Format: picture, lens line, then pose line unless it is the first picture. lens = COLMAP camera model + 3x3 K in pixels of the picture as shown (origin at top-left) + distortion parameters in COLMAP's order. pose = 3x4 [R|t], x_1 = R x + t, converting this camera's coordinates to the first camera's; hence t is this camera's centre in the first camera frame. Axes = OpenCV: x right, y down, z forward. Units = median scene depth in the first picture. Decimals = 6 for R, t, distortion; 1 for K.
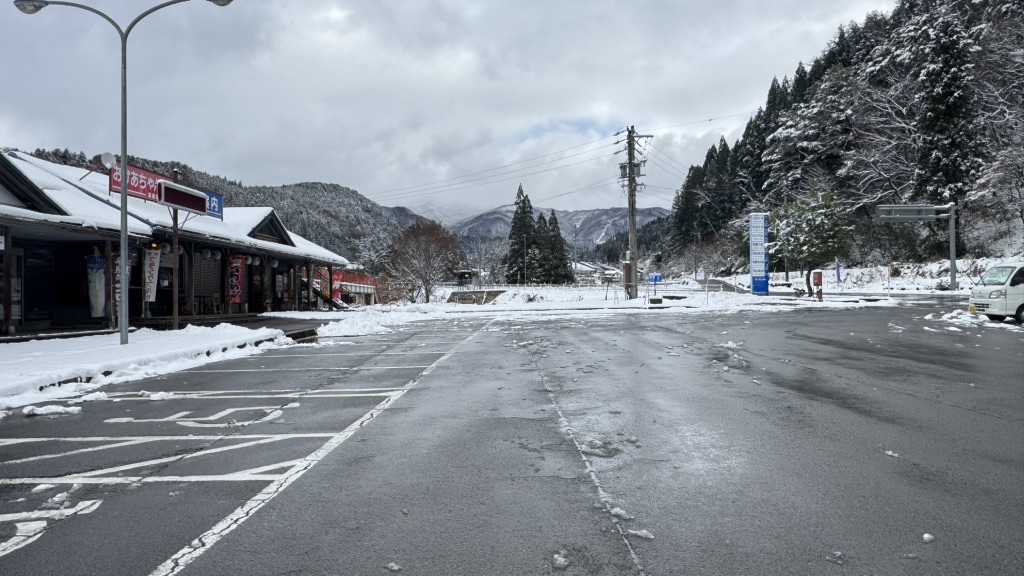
lens RADIAL K [[685.3, 0, 508.1], [0, 685.3, 288.1], [0, 0, 1]] dist [-0.004972, 0.001705]
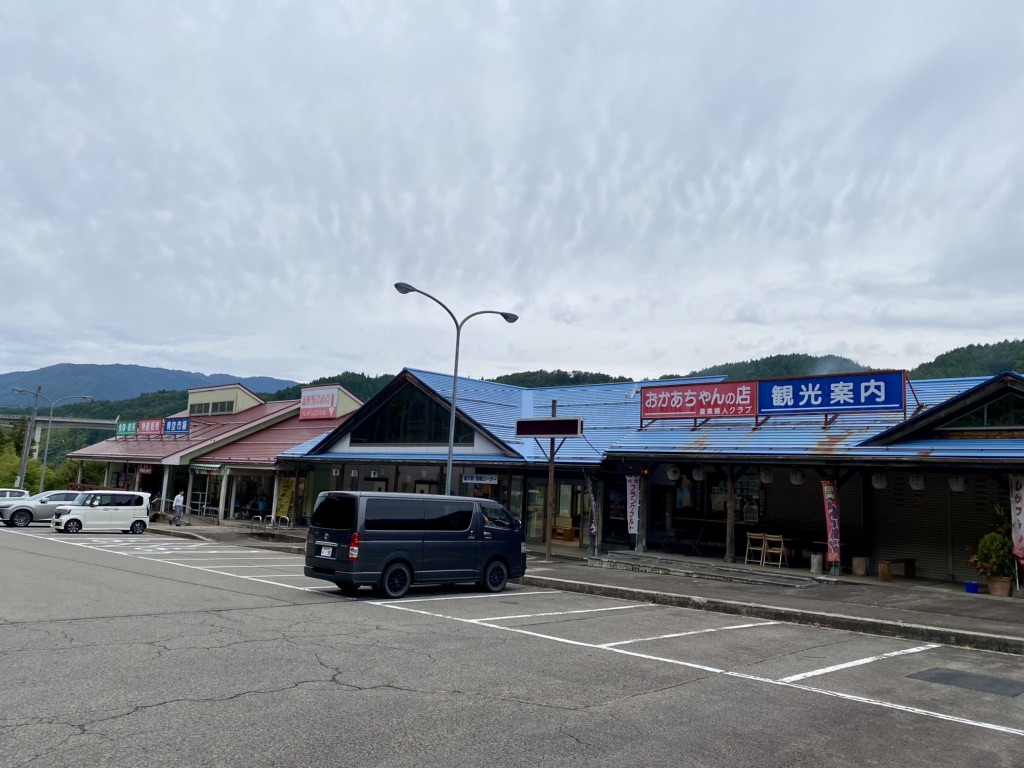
lens RADIAL K [[804.8, 0, 500.1], [0, 804.8, 382.2], [0, 0, 1]] dist [0.111063, -0.277945]
pose [[-0.688160, -0.118591, -0.715802, 0.460032], [-0.033385, 0.990683, -0.132036, -0.036177], [0.724791, -0.066965, -0.685707, 1.834986]]
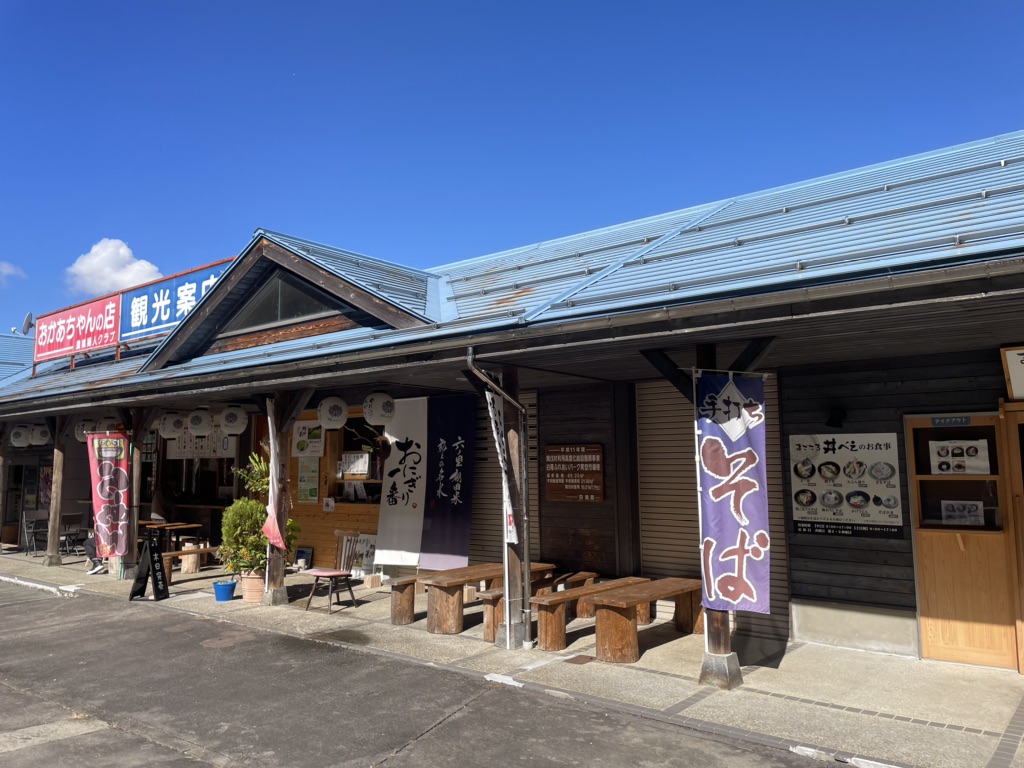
lens RADIAL K [[804.8, 0, 500.1], [0, 804.8, 382.2], [0, 0, 1]] dist [0.111063, -0.277945]
pose [[-0.606776, -0.082411, -0.790589, -0.237007], [0.018484, 0.992879, -0.117684, -0.018590], [0.794658, -0.086021, -0.600932, 2.064592]]
